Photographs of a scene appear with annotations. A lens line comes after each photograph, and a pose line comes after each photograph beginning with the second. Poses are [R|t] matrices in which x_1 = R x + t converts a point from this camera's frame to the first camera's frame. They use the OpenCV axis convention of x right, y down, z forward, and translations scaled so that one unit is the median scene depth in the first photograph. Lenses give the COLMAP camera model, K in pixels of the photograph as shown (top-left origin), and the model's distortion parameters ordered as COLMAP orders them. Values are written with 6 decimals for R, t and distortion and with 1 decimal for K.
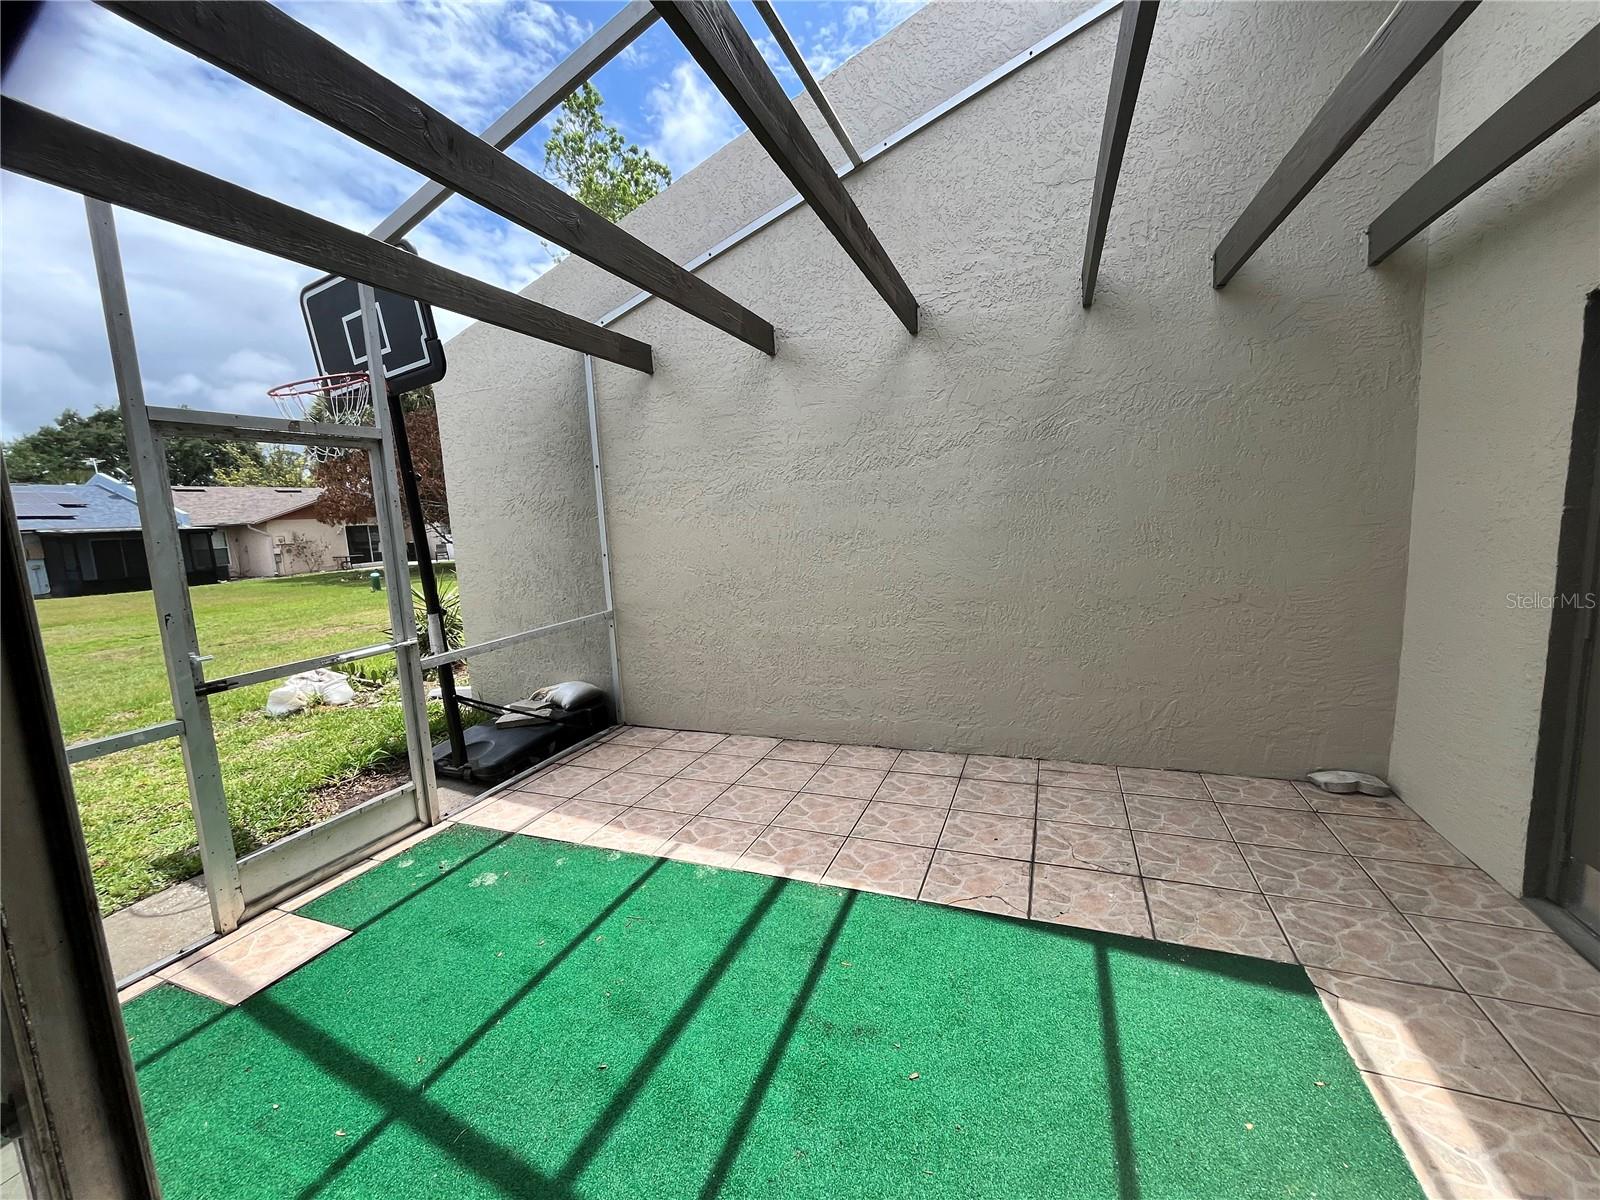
lens RADIAL K [[647.6, 0, 799.3], [0, 647.6, 600.2], [0, 0, 1]] dist [0.003378, -0.000503]
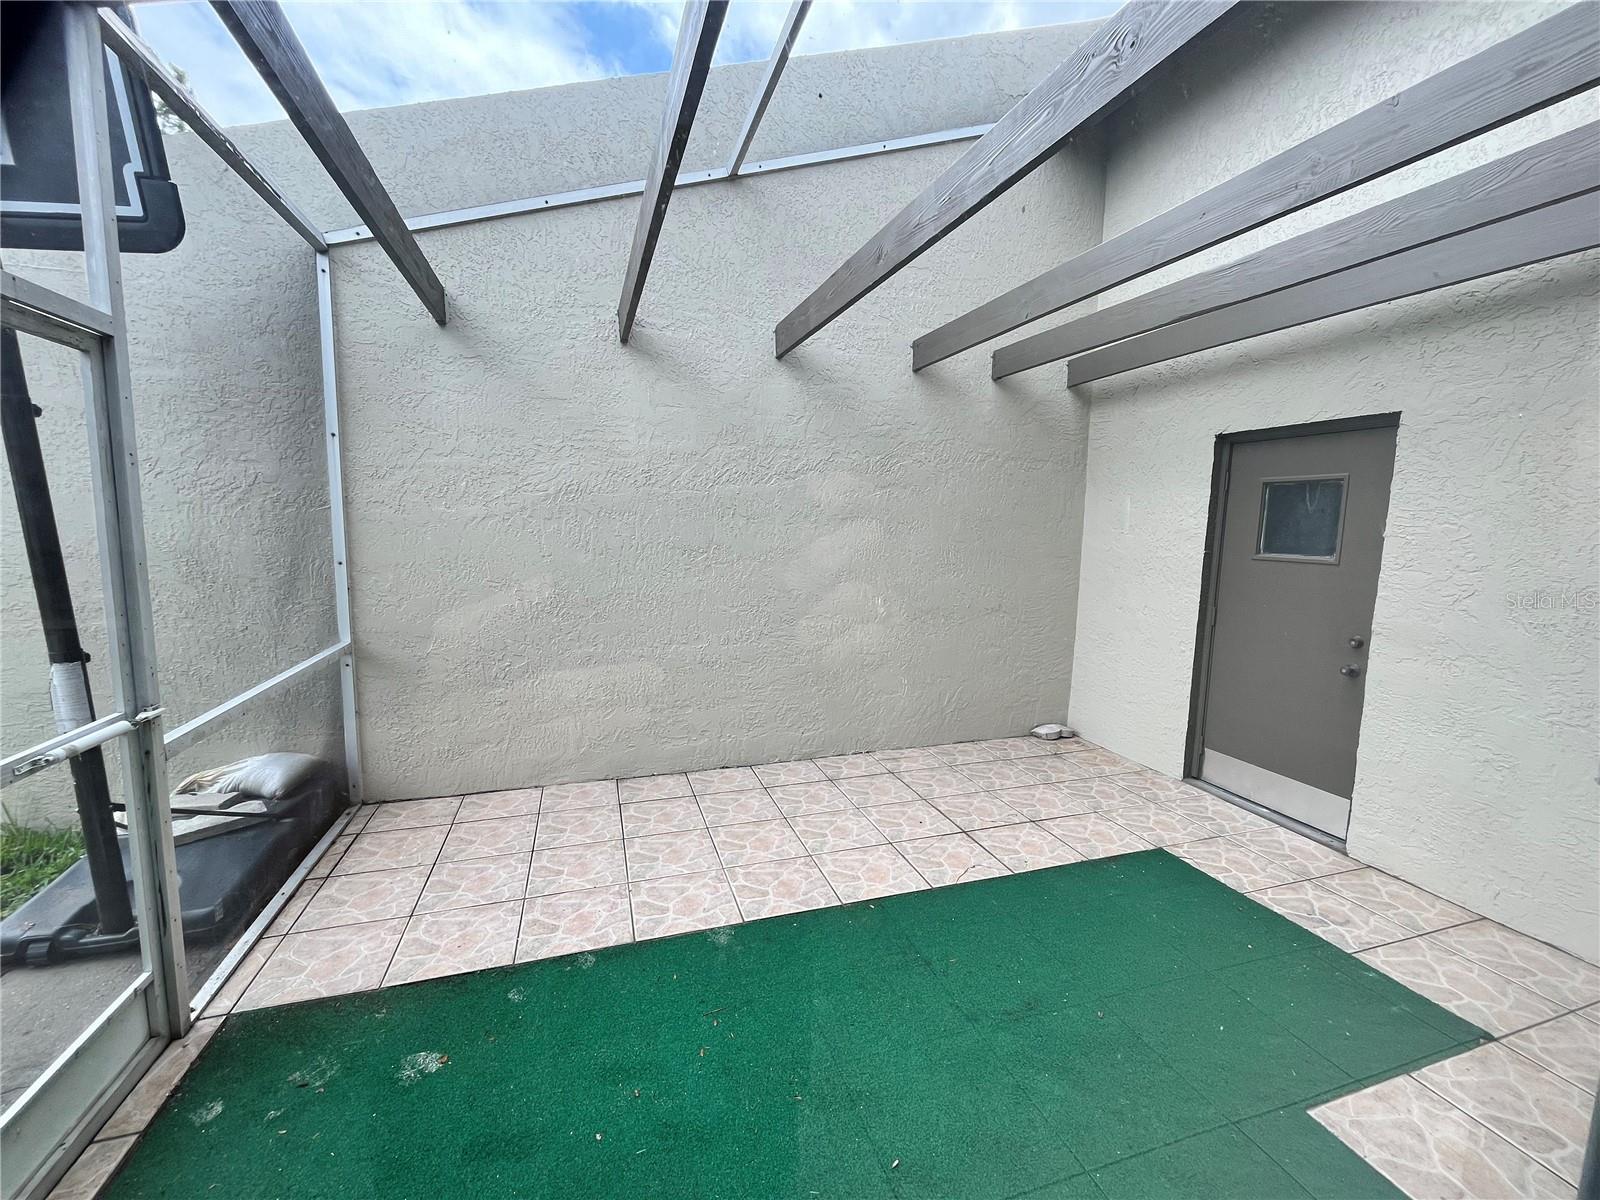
lens RADIAL K [[647.6, 0, 799.6], [0, 647.6, 600.5], [0, 0, 1]] dist [0.003378, -0.000503]
pose [[0.772143, -0.009559, 0.635376, -0.427038], [0.027362, 0.999460, -0.018215, -0.003966], [-0.634859, 0.031450, 0.771988, 0.180634]]
